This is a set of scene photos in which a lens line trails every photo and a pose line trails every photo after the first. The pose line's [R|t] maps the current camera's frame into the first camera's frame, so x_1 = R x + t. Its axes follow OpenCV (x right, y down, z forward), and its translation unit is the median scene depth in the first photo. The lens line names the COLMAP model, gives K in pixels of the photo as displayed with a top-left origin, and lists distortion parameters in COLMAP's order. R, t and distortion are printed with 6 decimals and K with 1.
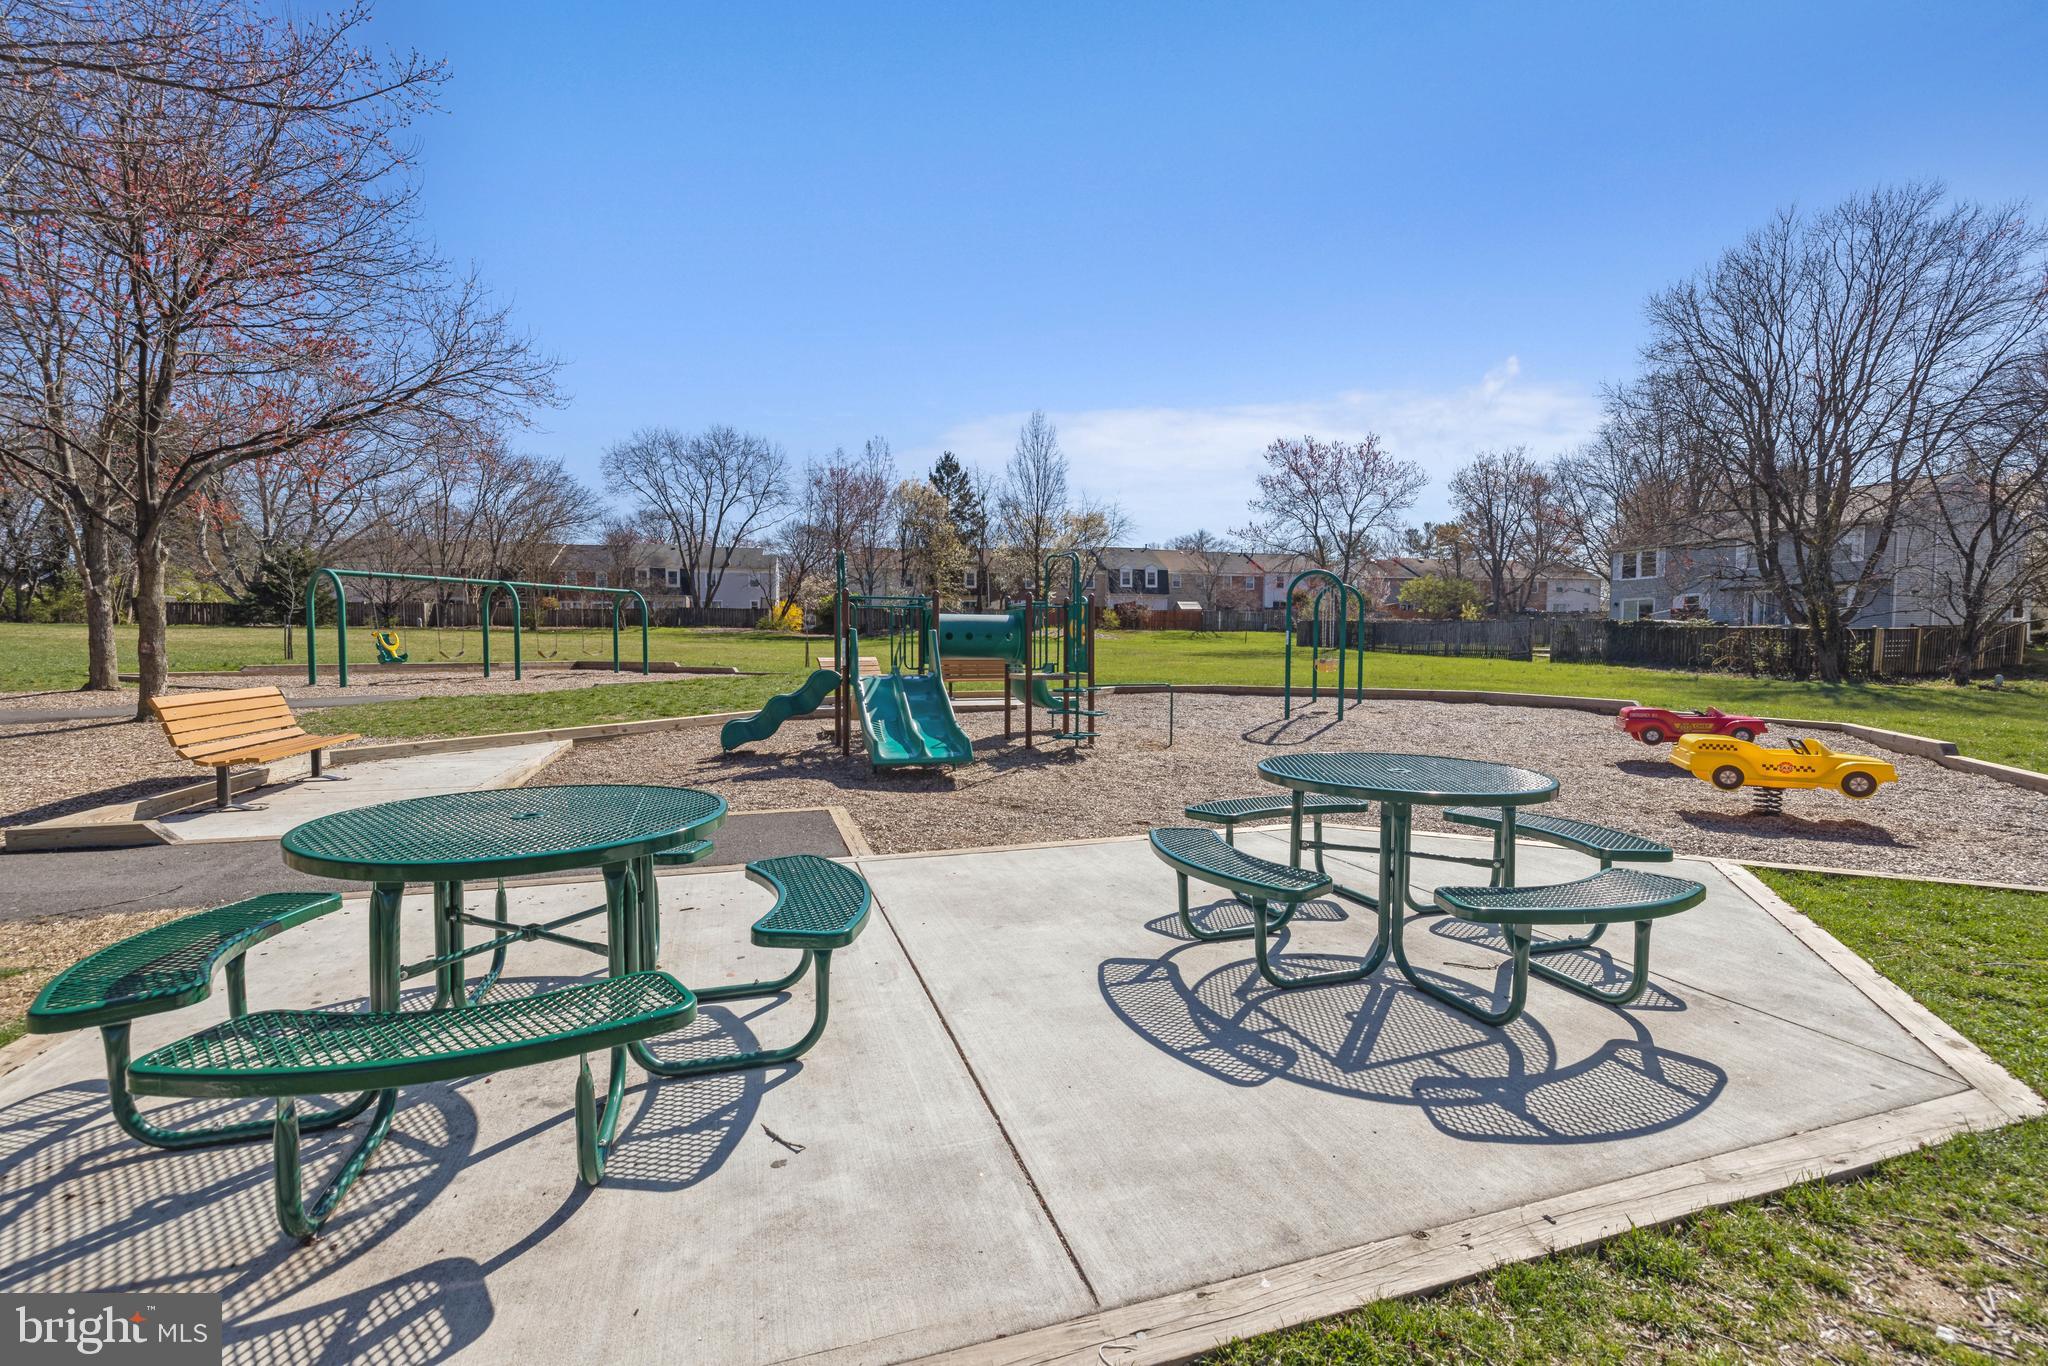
lens RADIAL K [[909.1, 0, 1016.8], [0, 909.1, 663.7], [0, 0, 1]] dist [0.024977, 0.000092]
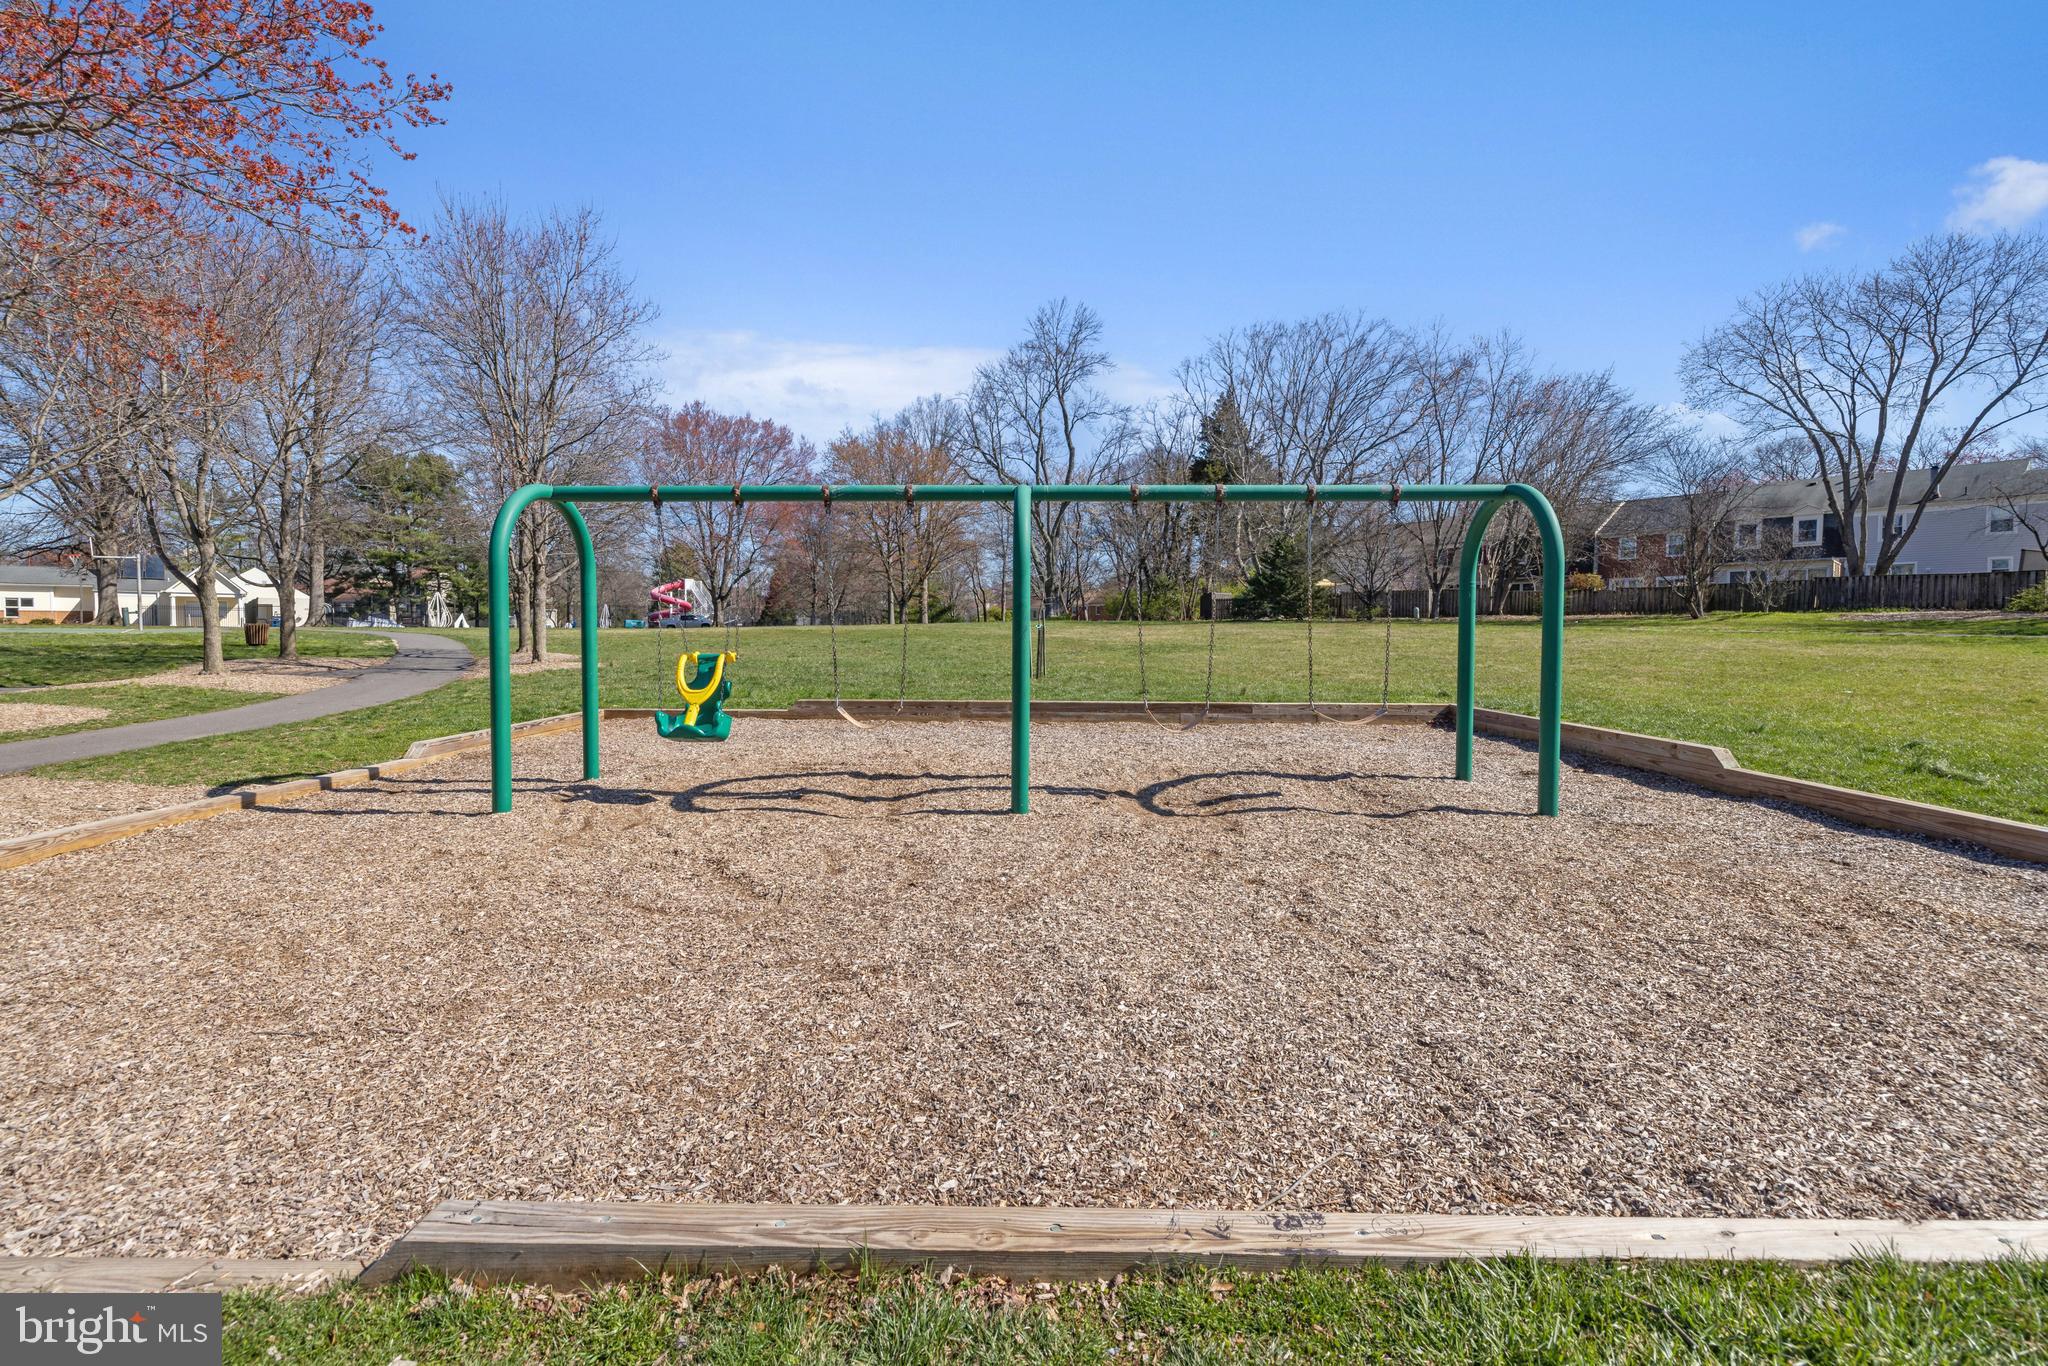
lens RADIAL K [[909.1, 0, 1016.8], [0, 909.1, 663.7], [0, 0, 1]] dist [0.024977, 0.000092]
pose [[0.477181, 0.031405, -0.878244, -0.089103], [-0.017488, 0.999503, 0.026239, -0.012842], [0.878631, 0.002838, 0.477493, 0.259335]]
